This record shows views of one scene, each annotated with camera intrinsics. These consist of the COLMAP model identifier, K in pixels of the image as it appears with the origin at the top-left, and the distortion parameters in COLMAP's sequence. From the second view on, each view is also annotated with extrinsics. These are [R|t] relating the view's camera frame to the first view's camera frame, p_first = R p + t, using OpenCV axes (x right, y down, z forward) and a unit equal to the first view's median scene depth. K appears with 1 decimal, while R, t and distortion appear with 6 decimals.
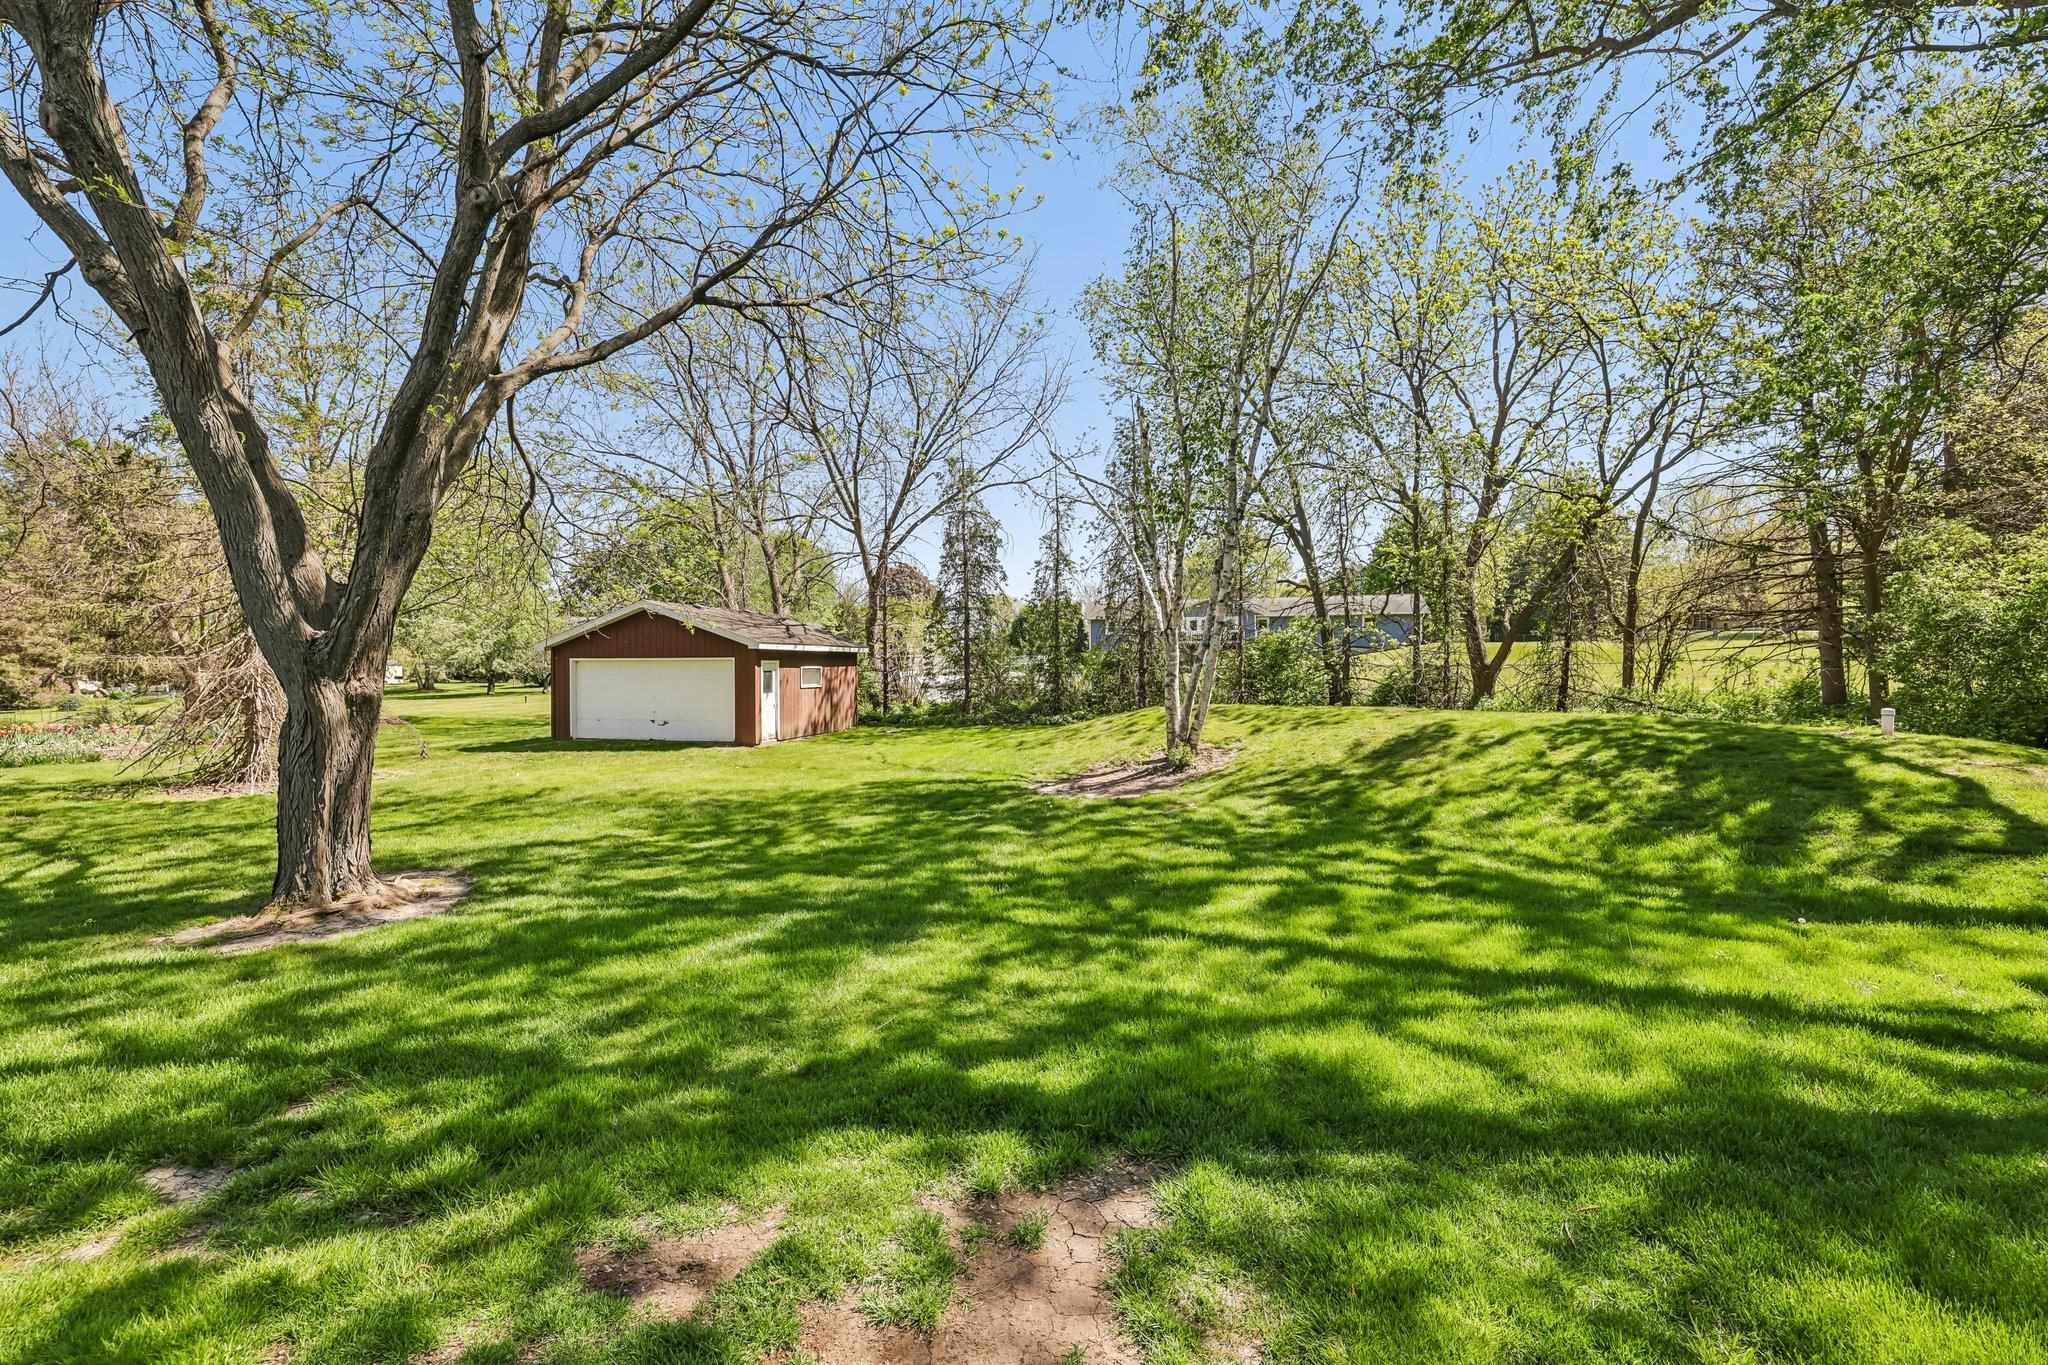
lens RADIAL K [[856.6, 0, 1024.5], [0, 856.6, 660.8], [0, 0, 1]] dist [-0.004052, 0.000036]
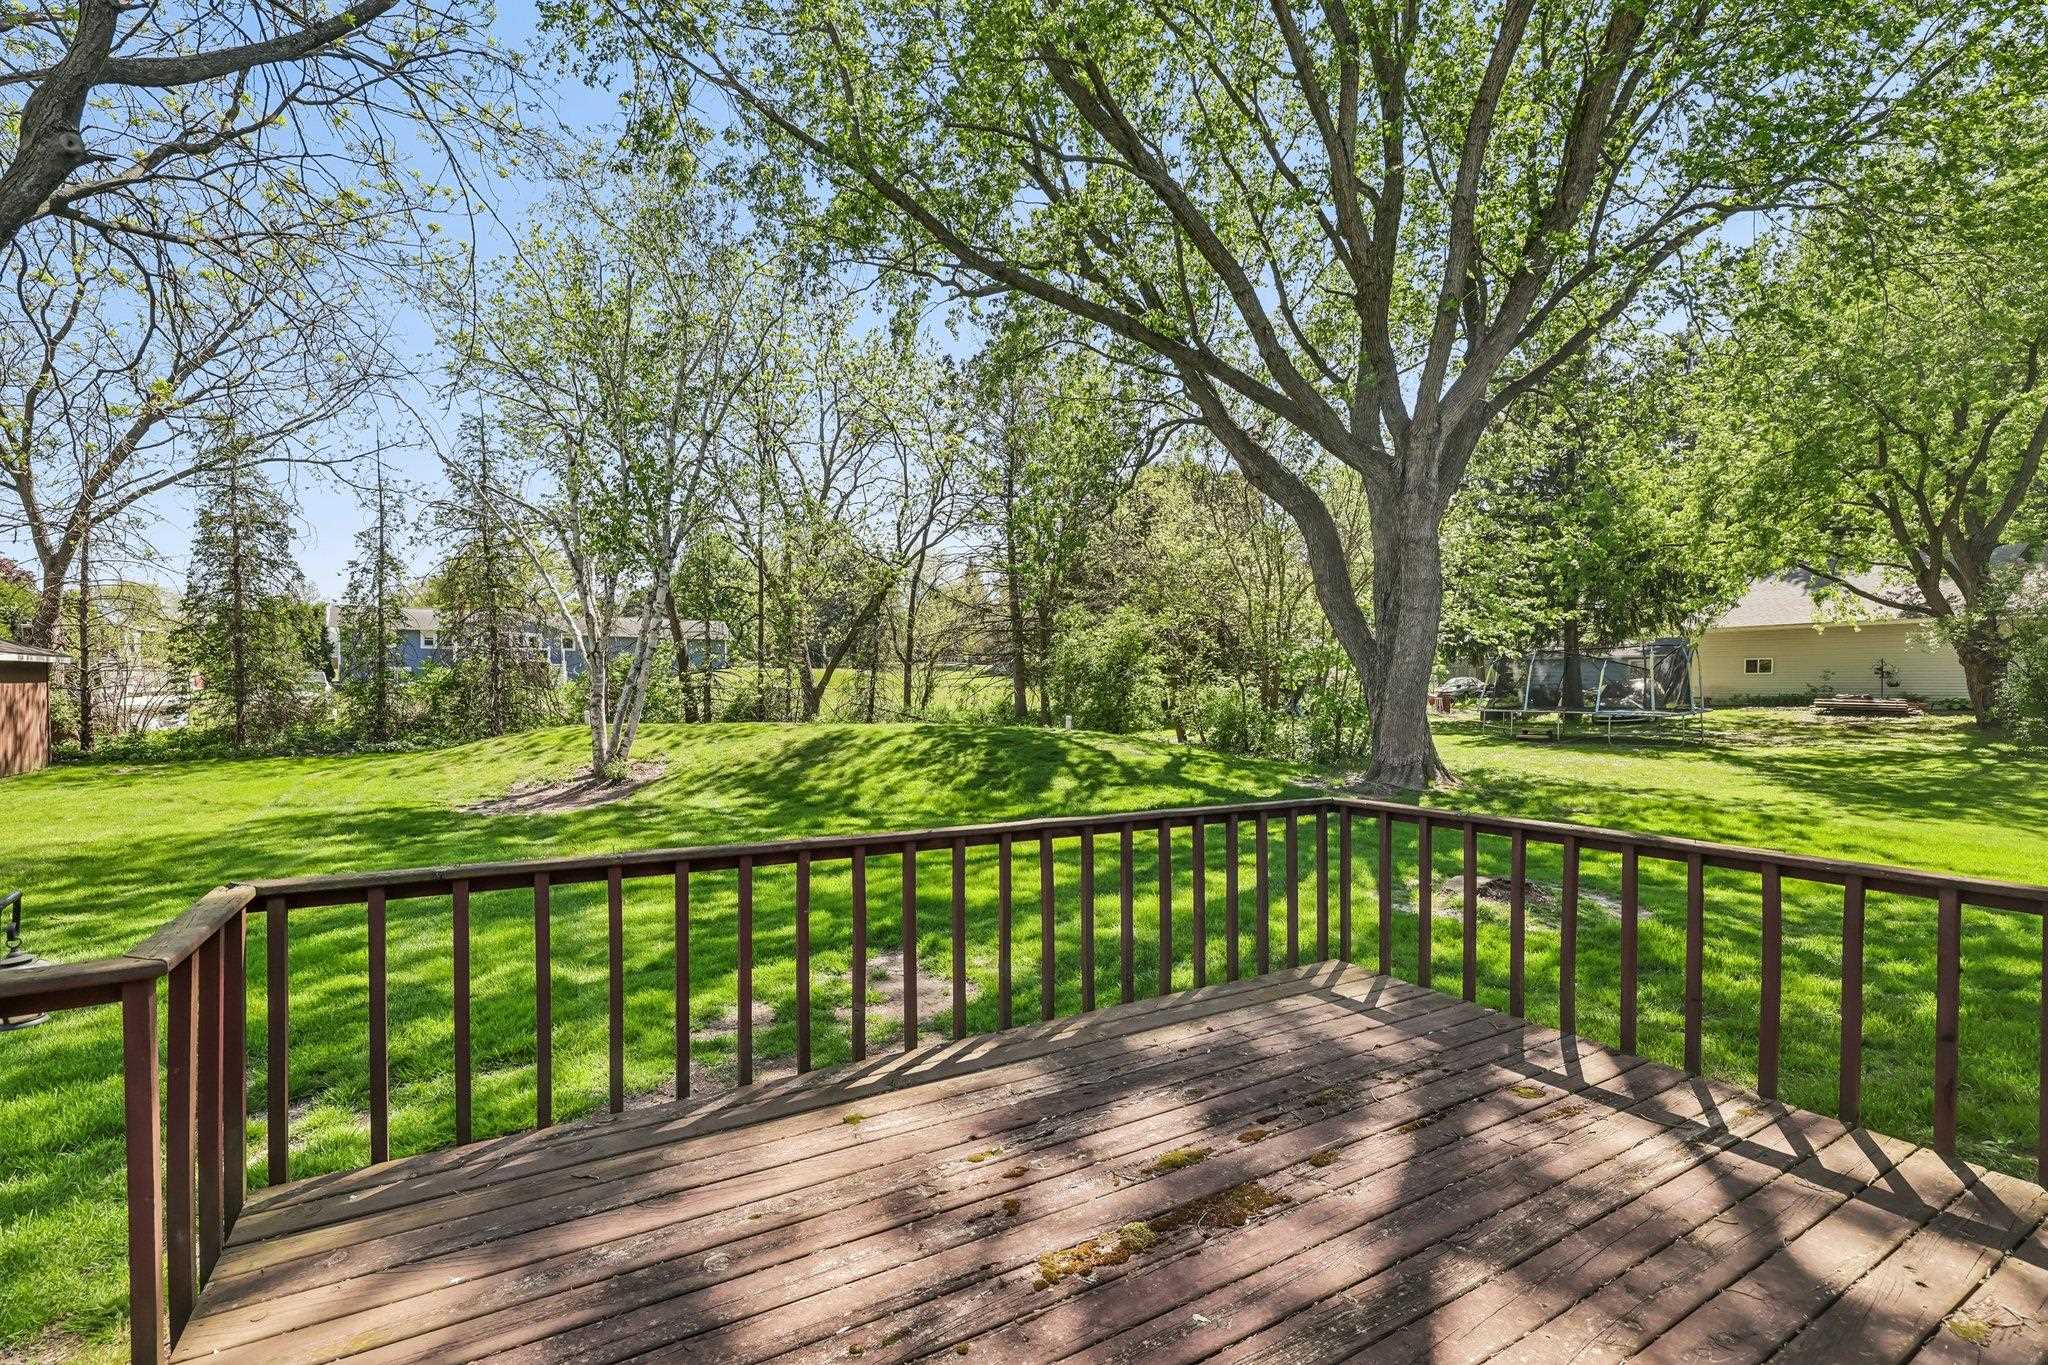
lens RADIAL K [[856.6, 0, 1024.7], [0, 856.6, 688.5], [0, 0, 1]] dist [-0.004052, 0.000036]
pose [[0.699120, 0.007906, 0.714961, -0.133833], [-0.013312, 0.999909, 0.001960, -0.000794], [-0.714881, -0.010888, 0.699162, -0.072703]]
